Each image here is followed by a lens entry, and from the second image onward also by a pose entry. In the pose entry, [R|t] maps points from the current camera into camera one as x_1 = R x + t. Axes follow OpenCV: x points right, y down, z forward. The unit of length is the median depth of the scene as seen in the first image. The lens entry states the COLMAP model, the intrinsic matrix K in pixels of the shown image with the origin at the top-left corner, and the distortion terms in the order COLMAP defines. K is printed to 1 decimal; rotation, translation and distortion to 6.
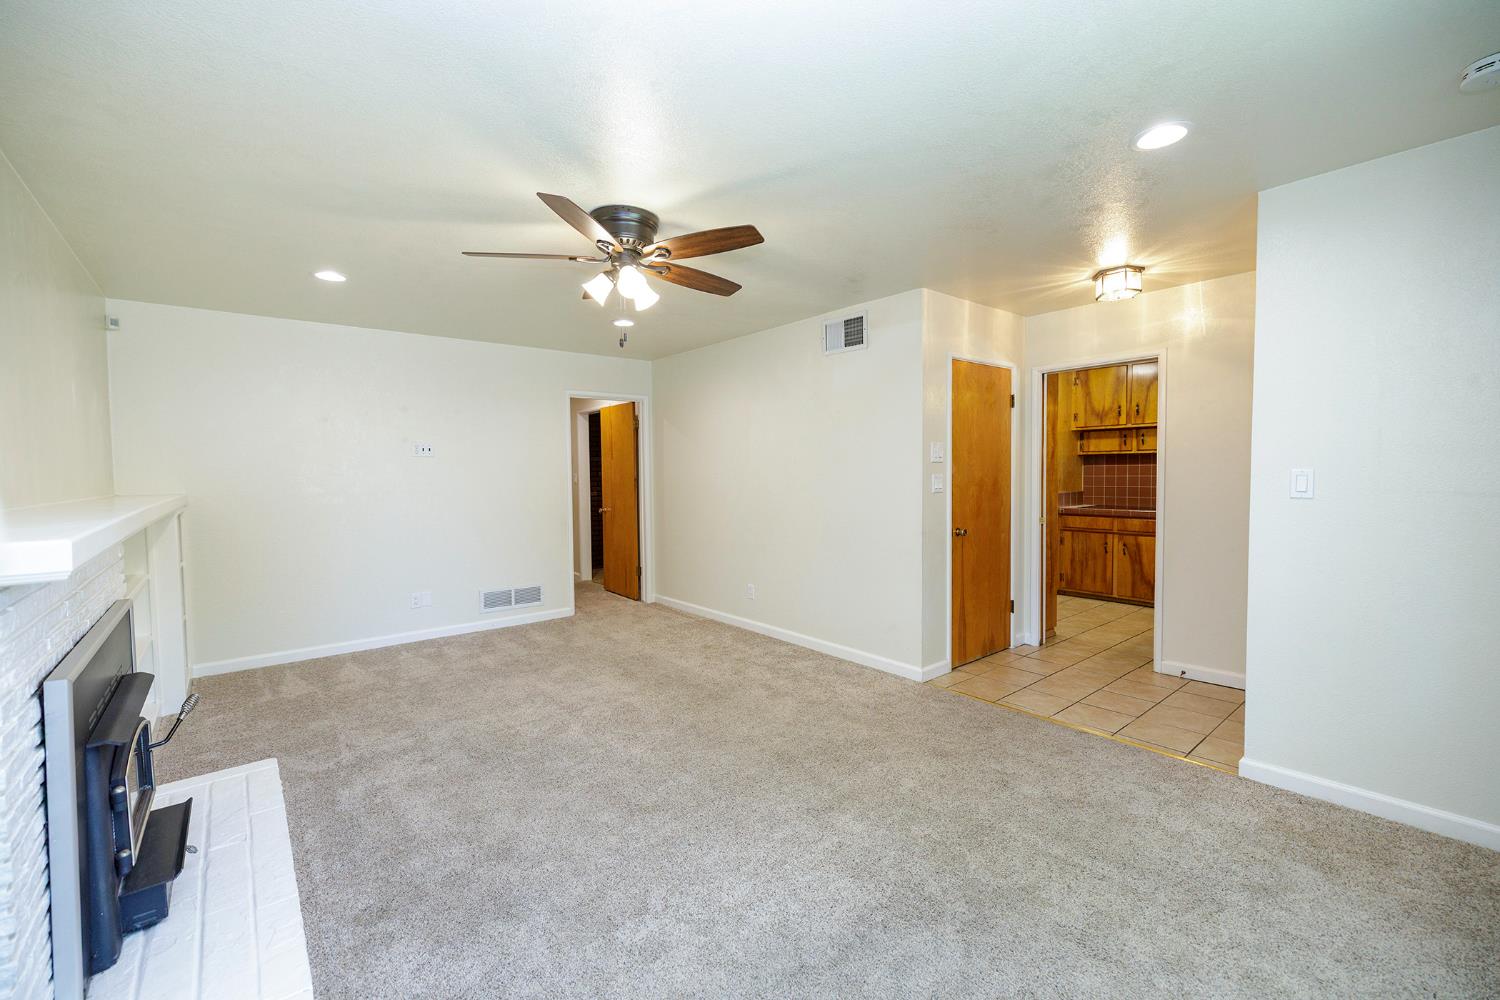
lens RADIAL K [[626.4, 0, 740.2], [0, 626.4, 496.5], [0, 0, 1]] dist [-0.000475, 0.000880]
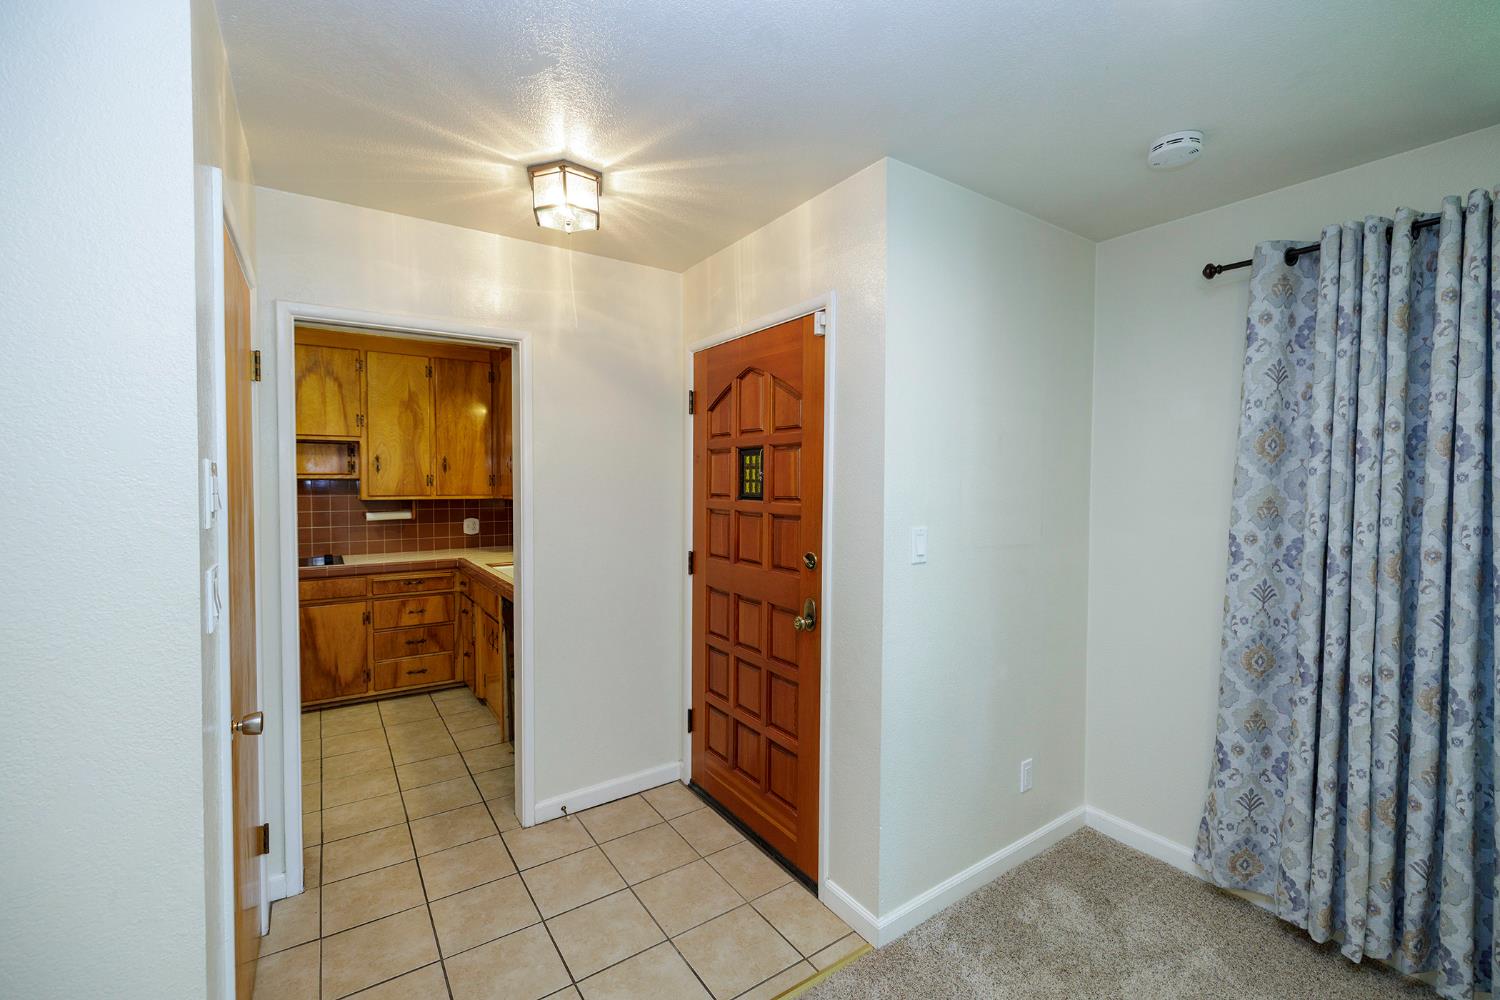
lens RADIAL K [[626.4, 0, 740.2], [0, 626.4, 496.5], [0, 0, 1]] dist [-0.000475, 0.000880]
pose [[0.091166, -0.018209, 0.995669, 0.028611], [0.037519, 0.999186, 0.014838, -0.044172], [-0.995129, 0.036004, 0.091775, 0.487690]]
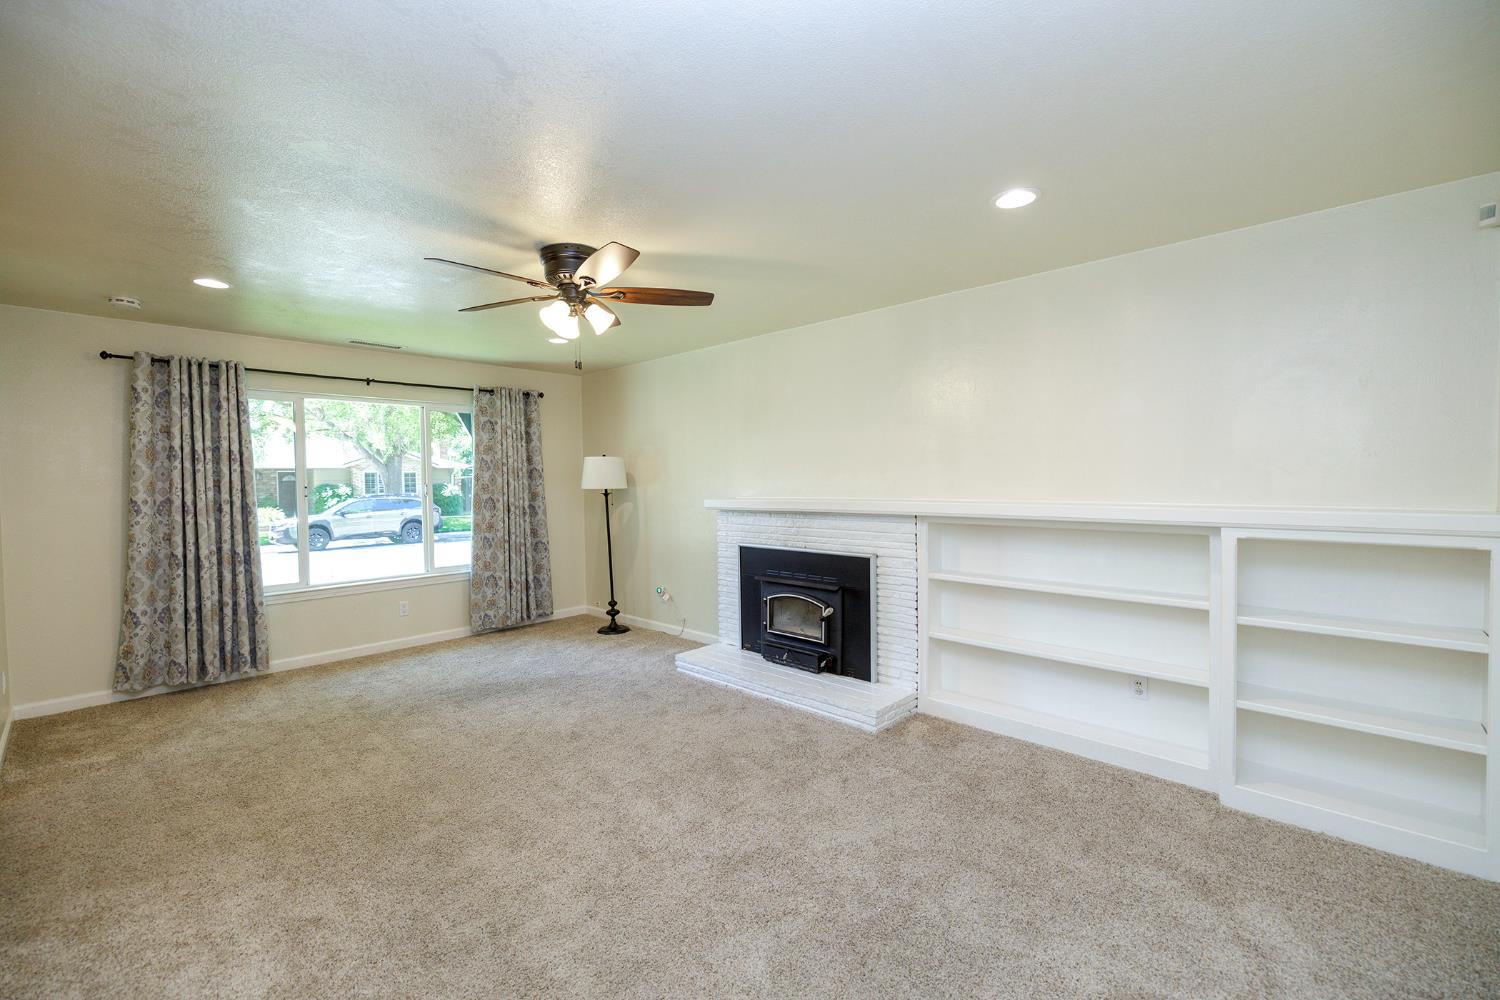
lens RADIAL K [[626.4, 0, 740.2], [0, 626.4, 496.5], [0, 0, 1]] dist [-0.000475, 0.000880]
pose [[-0.991871, 0.028962, -0.123907, -0.146672], [0.020227, 0.997258, 0.071179, -0.045910], [0.125629, 0.068094, -0.989738, 0.968658]]
